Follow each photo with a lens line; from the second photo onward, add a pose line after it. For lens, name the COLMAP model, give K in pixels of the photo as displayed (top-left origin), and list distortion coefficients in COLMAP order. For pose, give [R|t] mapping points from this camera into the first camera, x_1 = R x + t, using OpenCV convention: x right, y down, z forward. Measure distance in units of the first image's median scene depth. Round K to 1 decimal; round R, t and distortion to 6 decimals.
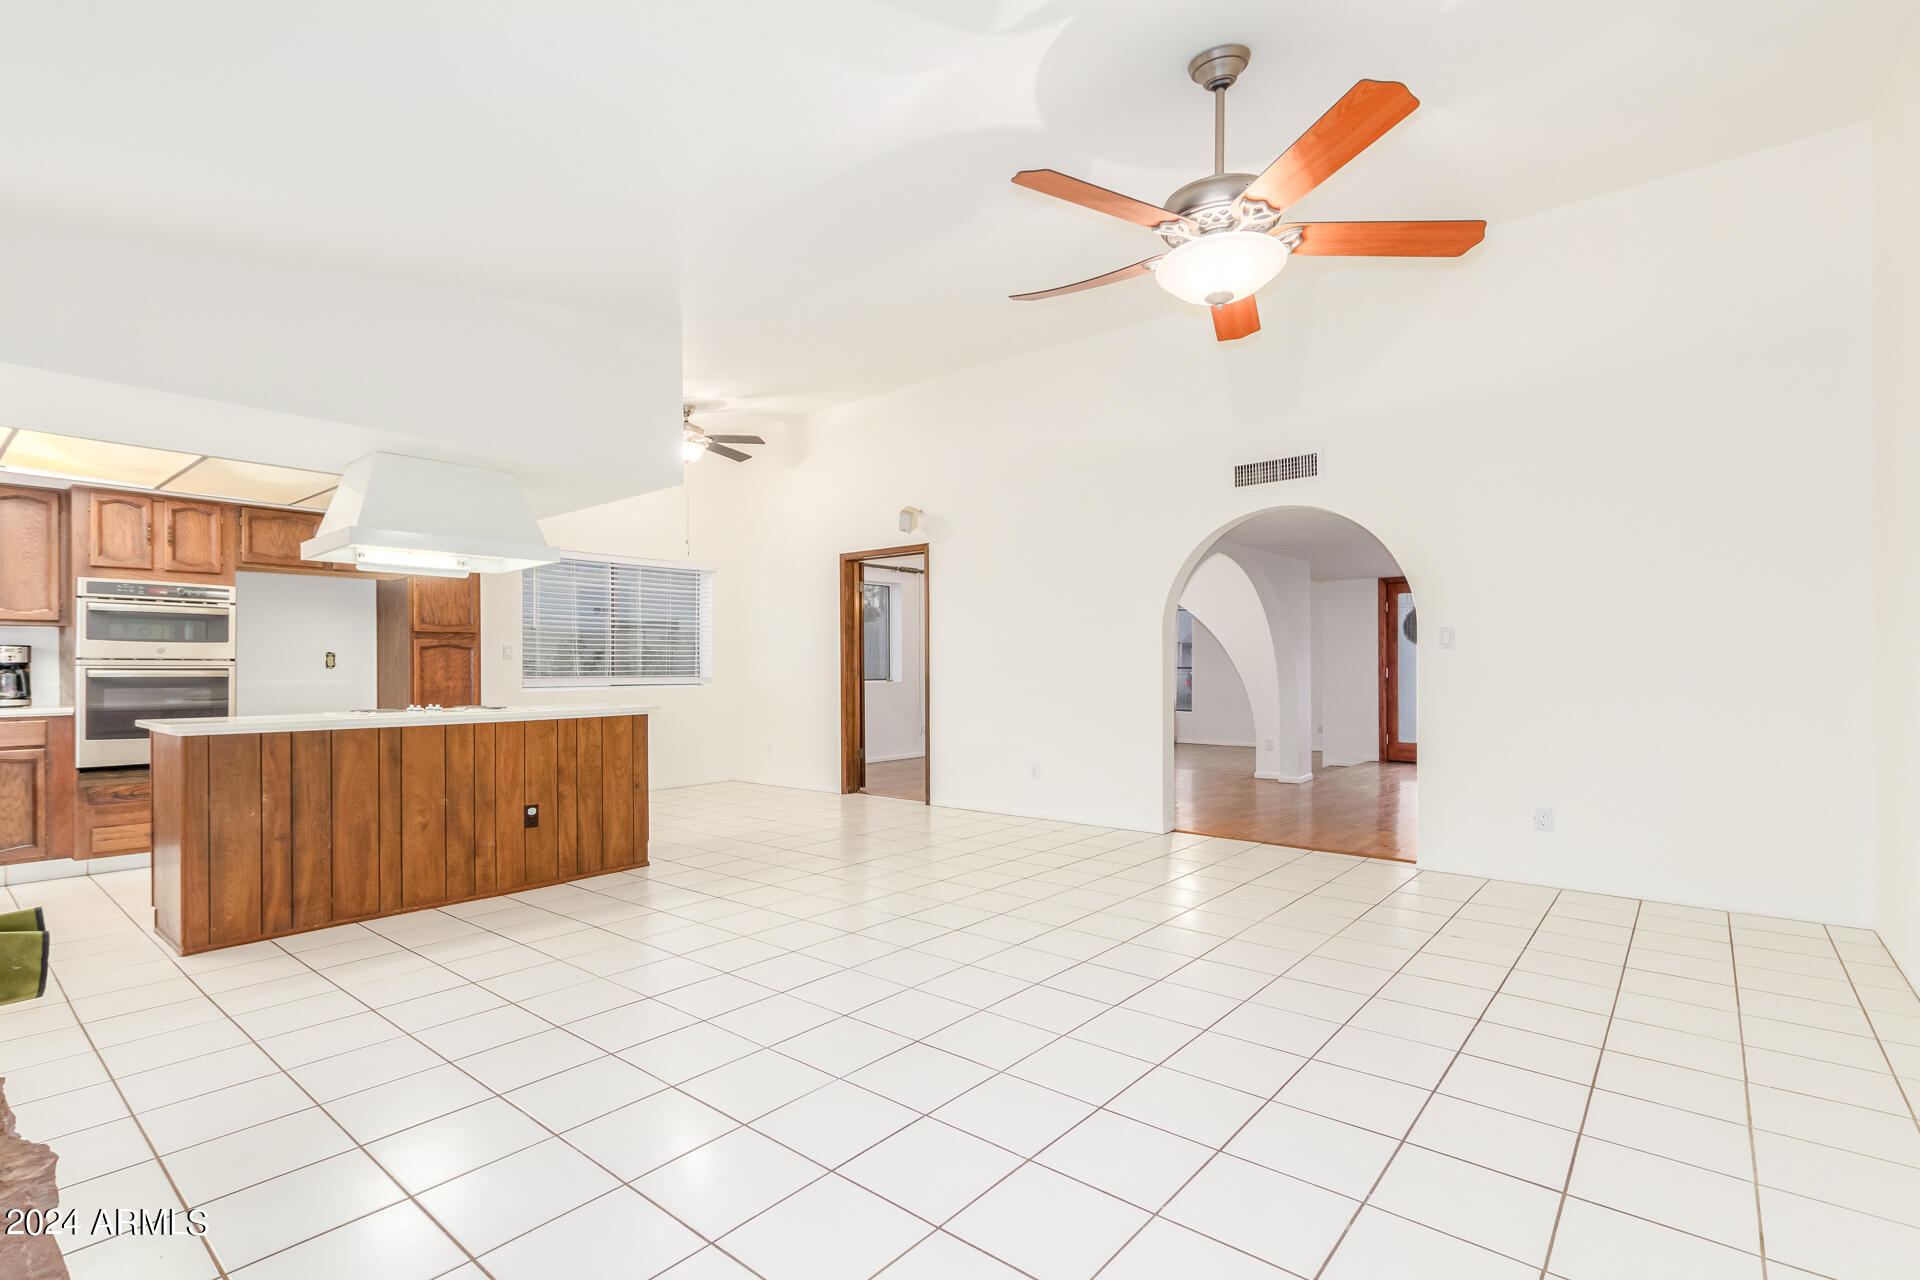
lens RADIAL K [[888.1, 0, 976.3], [0, 888.1, 662.1], [0, 0, 1]] dist [0.007155, -0.005818]
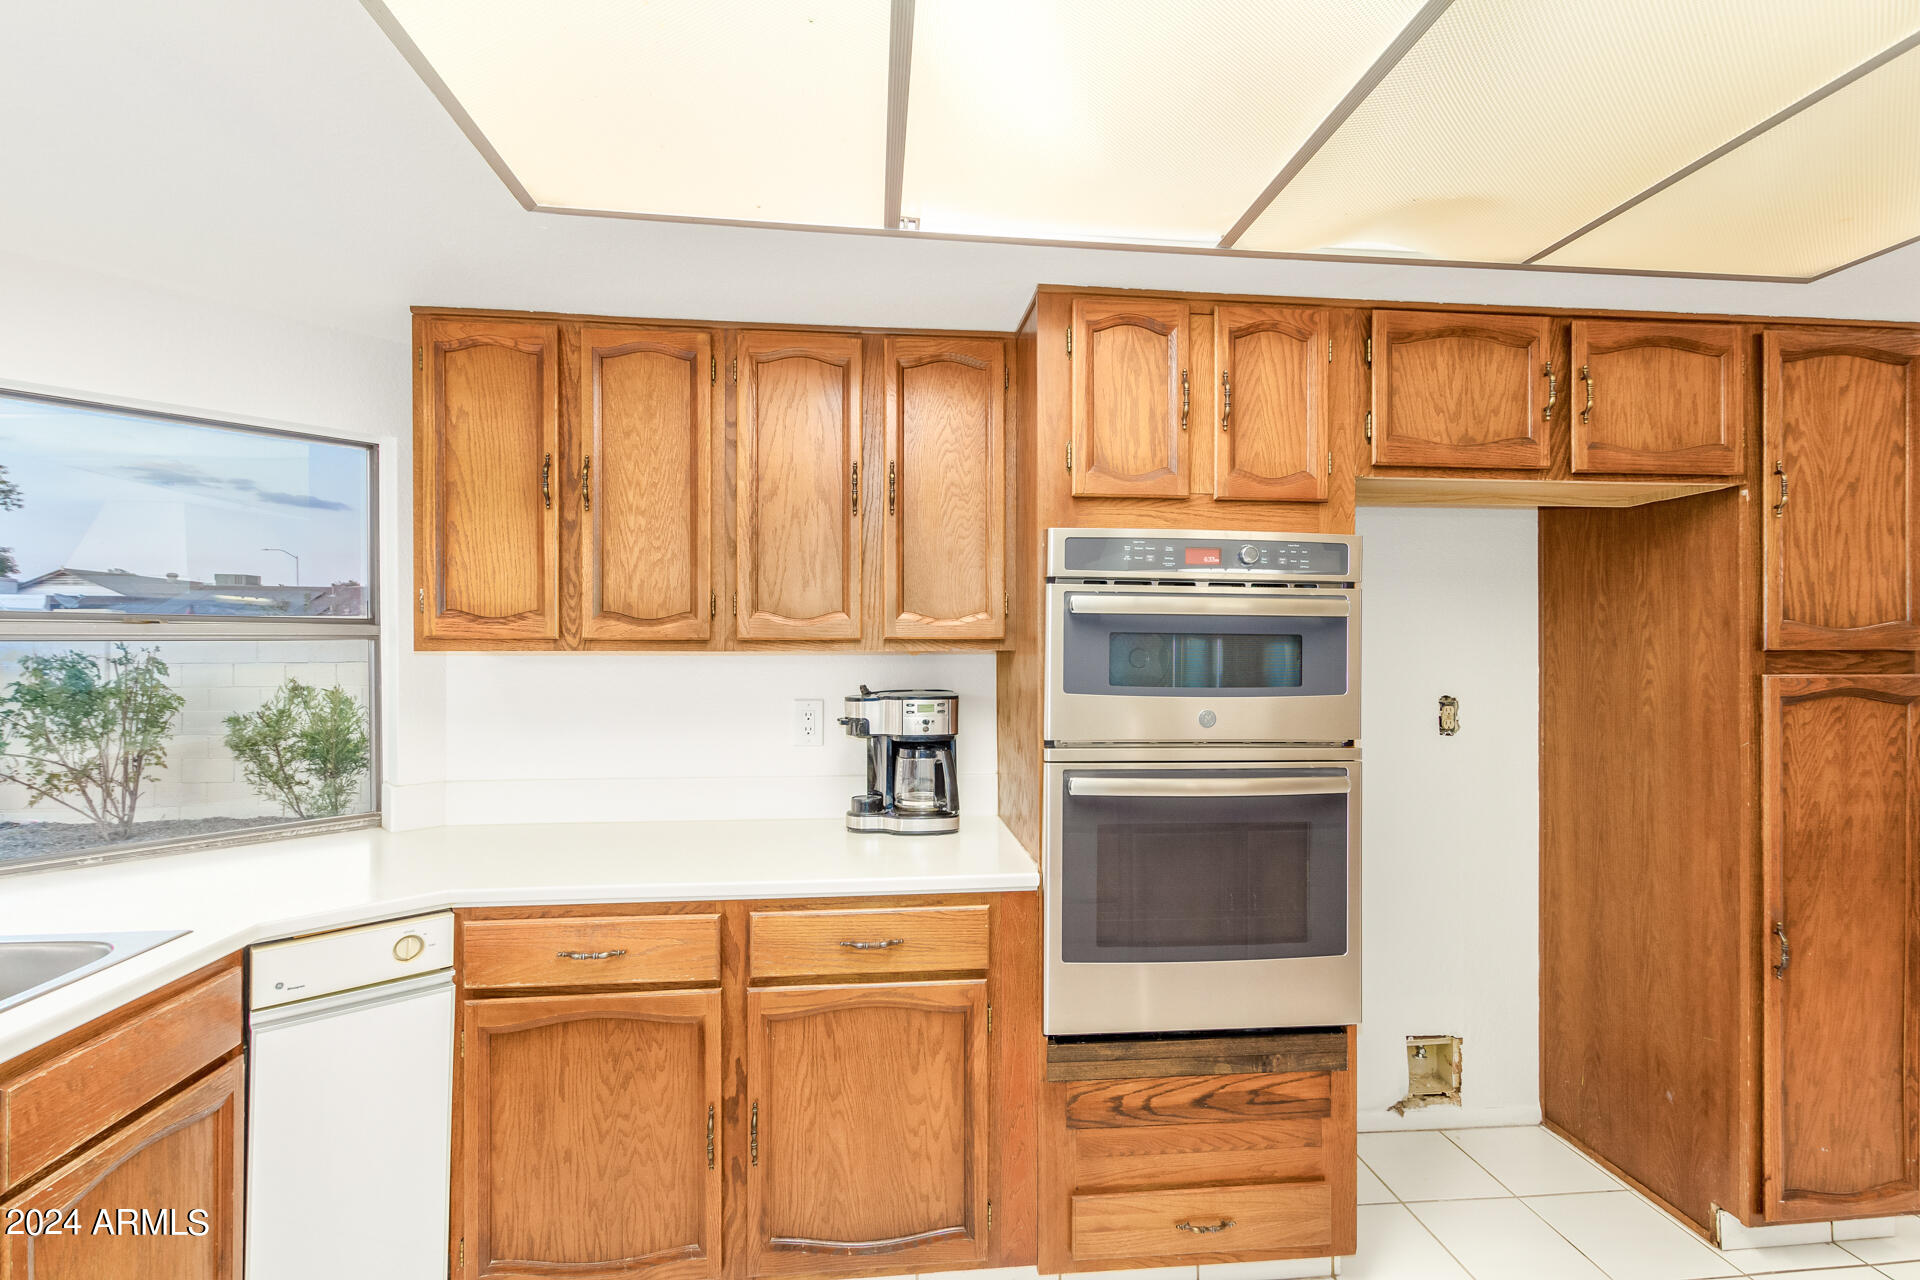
lens RADIAL K [[888.1, 0, 949.1], [0, 888.1, 648.0], [0, 0, 1]] dist [0.007155, -0.005818]
pose [[0.690142, 0.006950, -0.723640, -0.767164], [0.000008, 0.999954, 0.009611, -0.048504], [0.723674, -0.006639, 0.690111, 0.710051]]
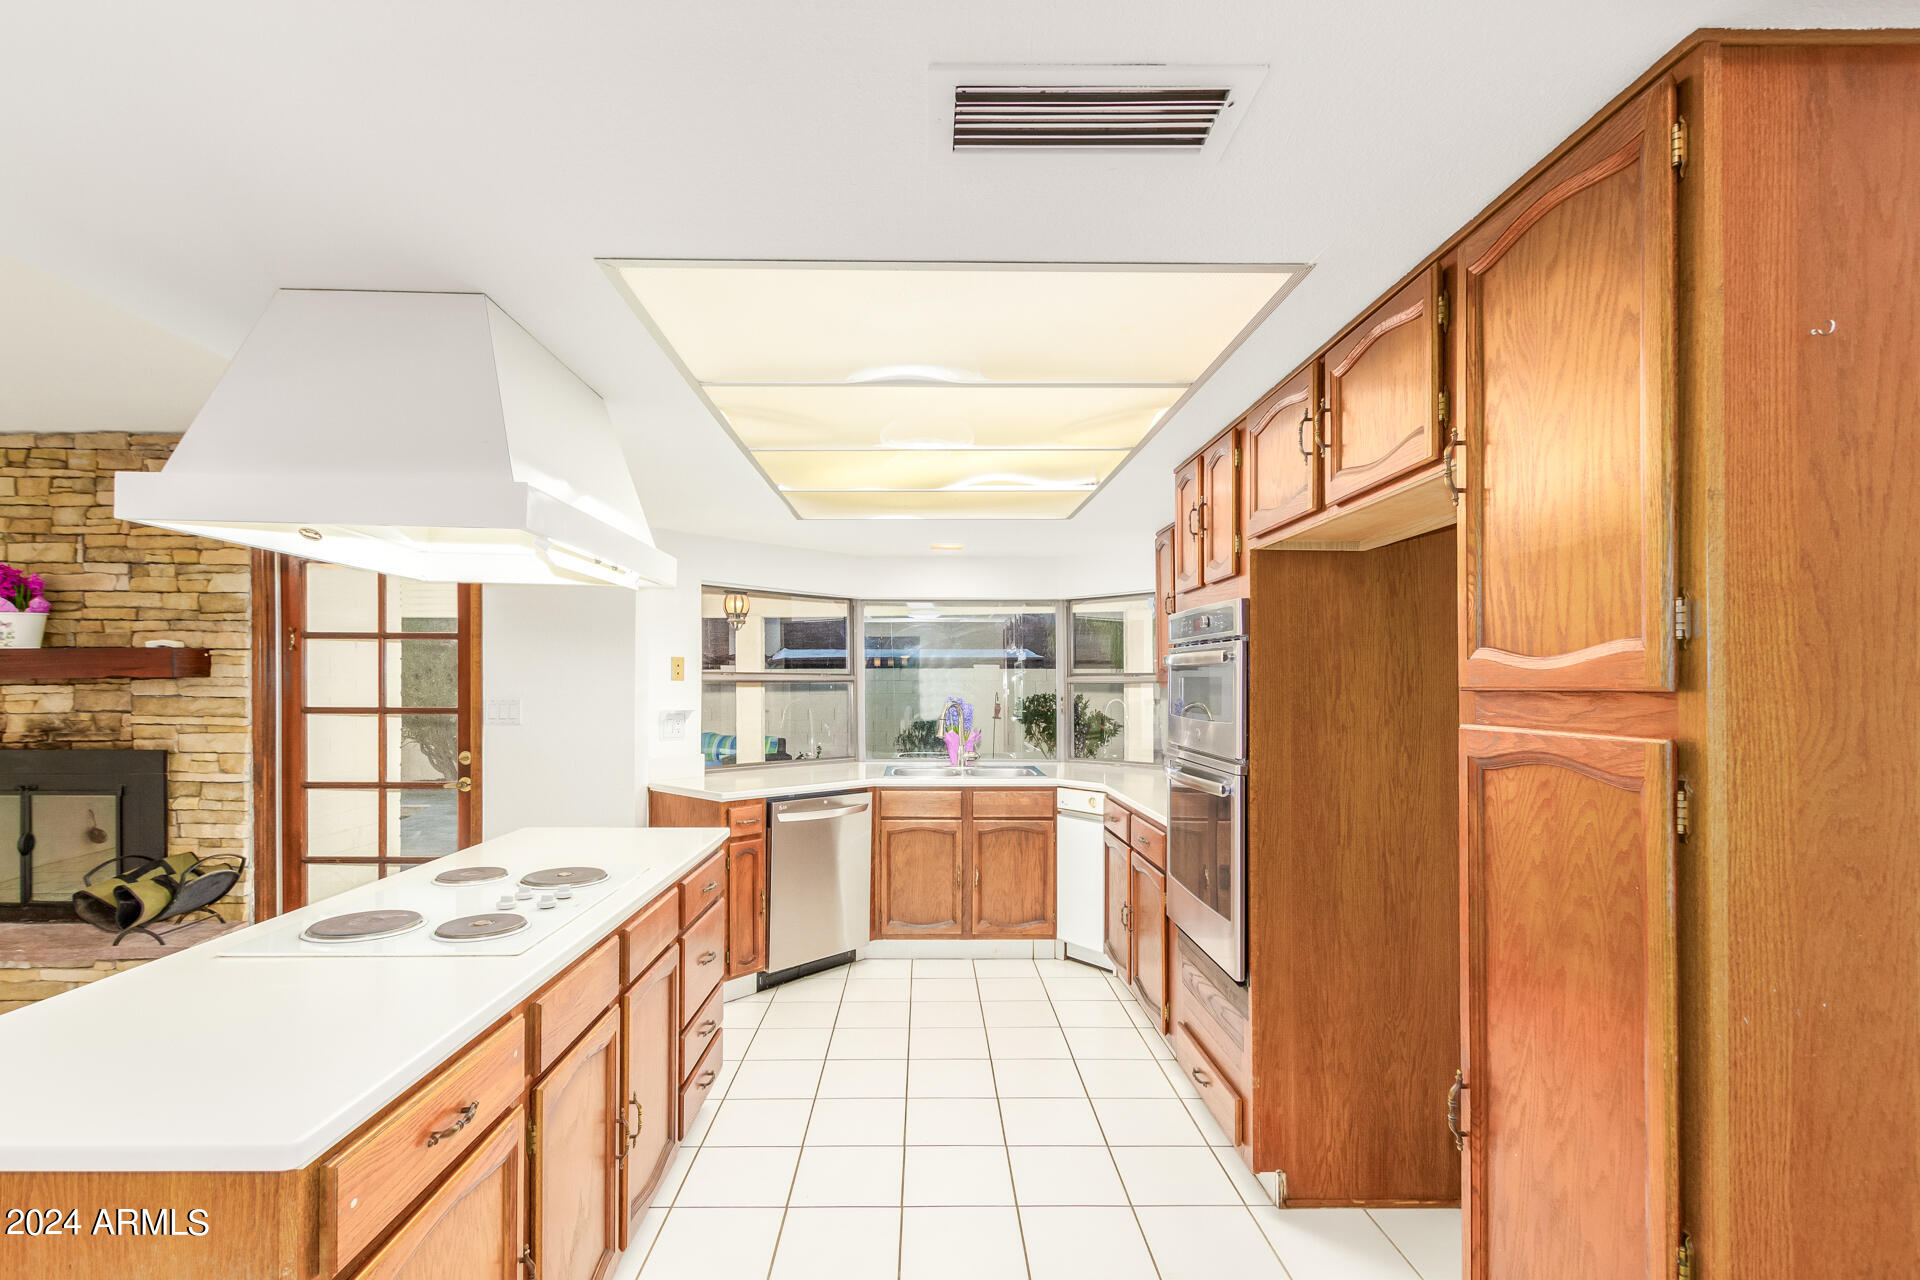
lens RADIAL K [[888.1, 0, 953.1], [0, 888.1, 679.4], [0, 0, 1]] dist [0.007155, -0.005818]
pose [[-0.765587, 0.002454, -0.643328, -0.479978], [0.009883, 0.999920, -0.007947, -0.046318], [0.643257, -0.012442, -0.765549, 1.393830]]
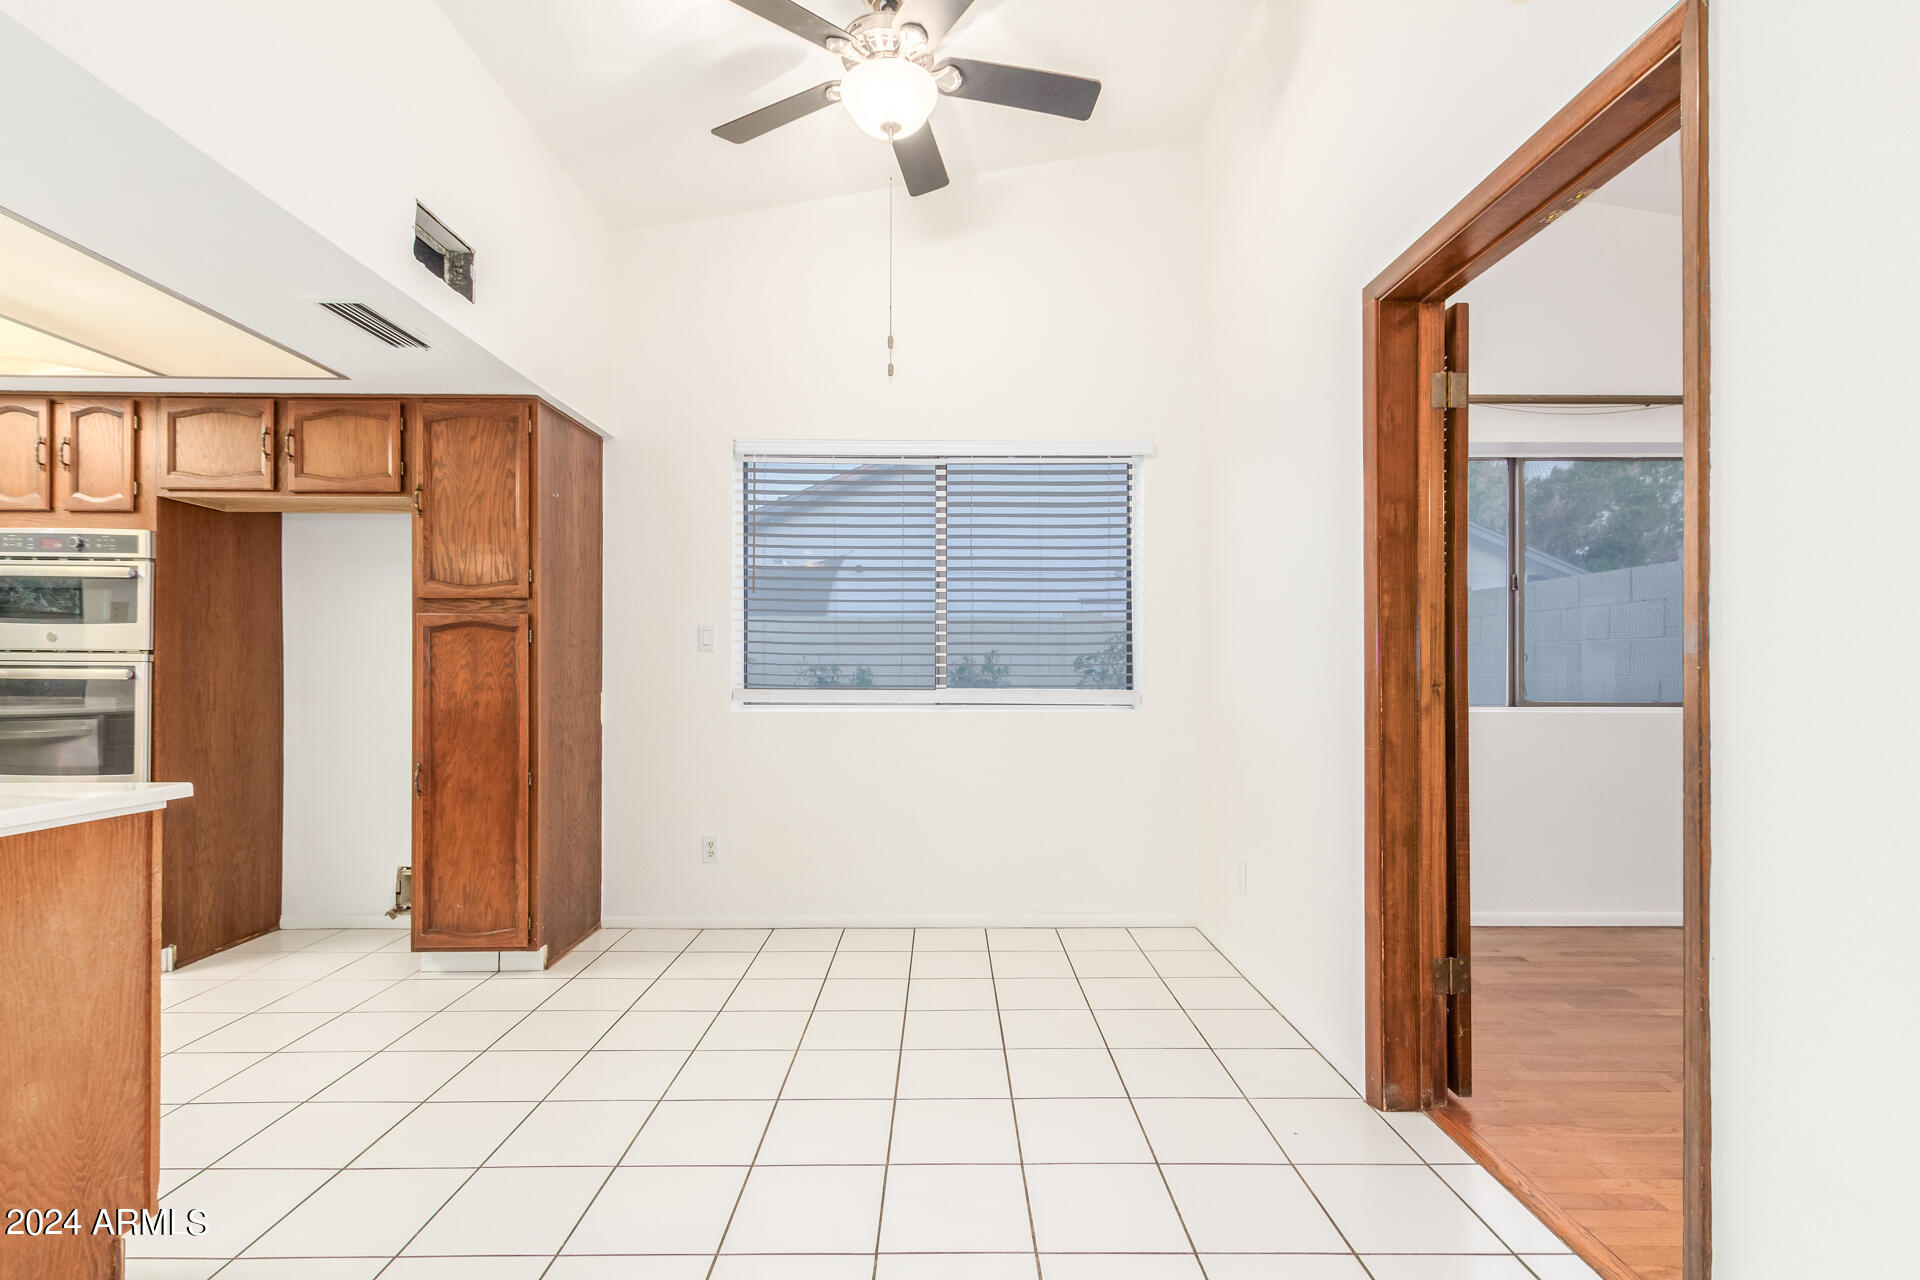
lens RADIAL K [[888.1, 0, 935.6], [0, 888.1, 668.5], [0, 0, 1]] dist [0.007155, -0.005818]
pose [[0.622252, 0.009592, -0.782758, -0.021240], [-0.001478, 0.999938, 0.011079, 0.002425], [0.782816, -0.005737, 0.622227, 1.160380]]
